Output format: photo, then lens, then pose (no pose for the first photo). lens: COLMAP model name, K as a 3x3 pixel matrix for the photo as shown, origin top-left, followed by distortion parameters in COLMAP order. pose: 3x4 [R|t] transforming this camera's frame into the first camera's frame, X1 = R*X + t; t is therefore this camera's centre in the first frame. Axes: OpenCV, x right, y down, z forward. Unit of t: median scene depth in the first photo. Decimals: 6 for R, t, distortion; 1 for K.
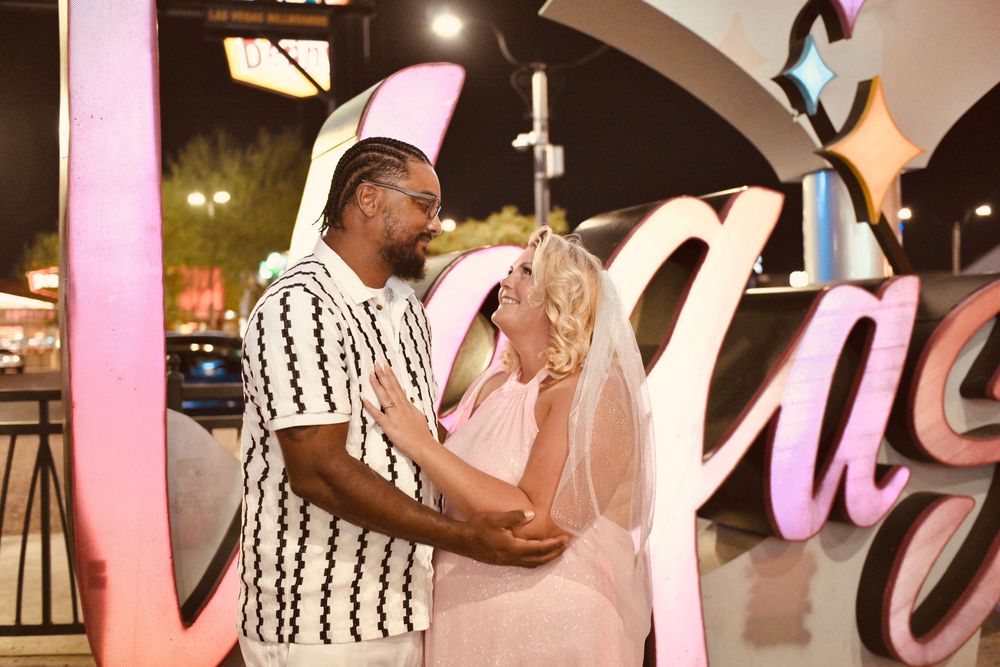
lens RADIAL K [[1128.5, 0, 497.4], [0, 1128.5, 331.9], [0, 0, 1]] dist [-0.006657, 0.000000]
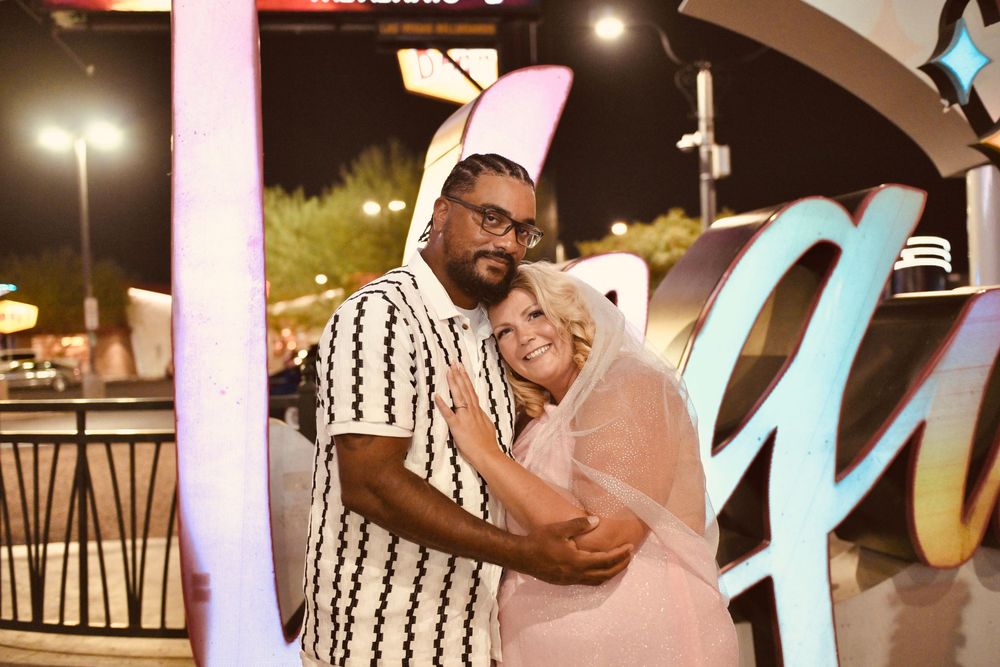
lens RADIAL K [[1128.5, 0, 494.1], [0, 1128.5, 327.8], [0, 0, 1]] dist [-0.006657, 0.000000]
pose [[0.987194, -0.005734, -0.159420, 0.051904], [0.004594, 0.999961, -0.007521, -0.005332], [0.159457, 0.006693, 0.987182, 0.034021]]
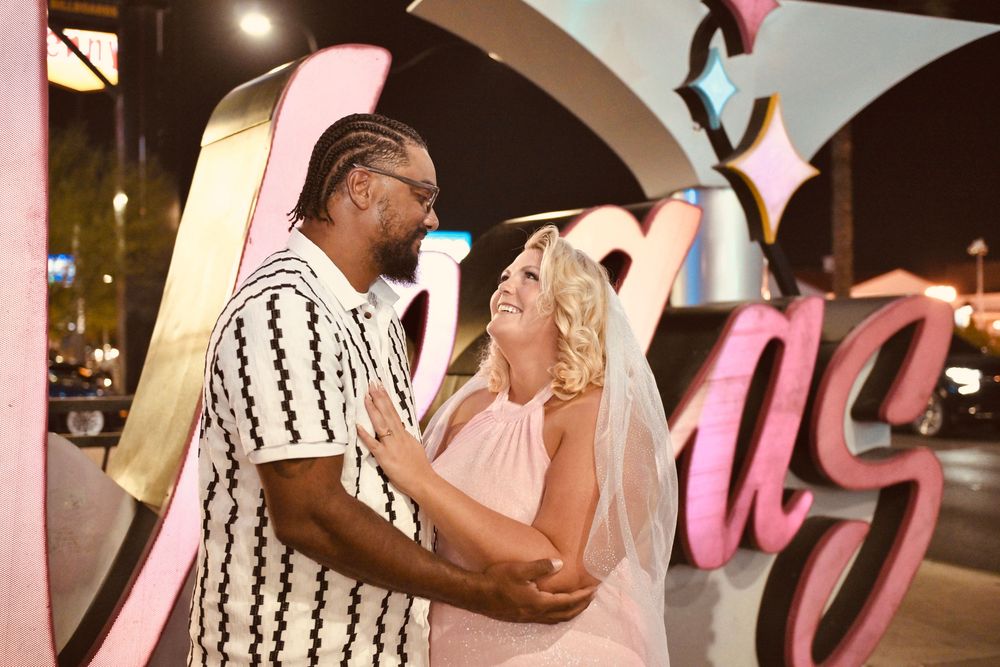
lens RADIAL K [[1128.5, 0, 484.6], [0, 1128.5, 336.0], [0, 0, 1]] dist [-0.006657, 0.000000]
pose [[0.982917, 0.021115, 0.182834, -0.103579], [-0.019620, 0.999758, -0.009982, 0.000173], [-0.183001, 0.006224, 0.983093, 0.092095]]
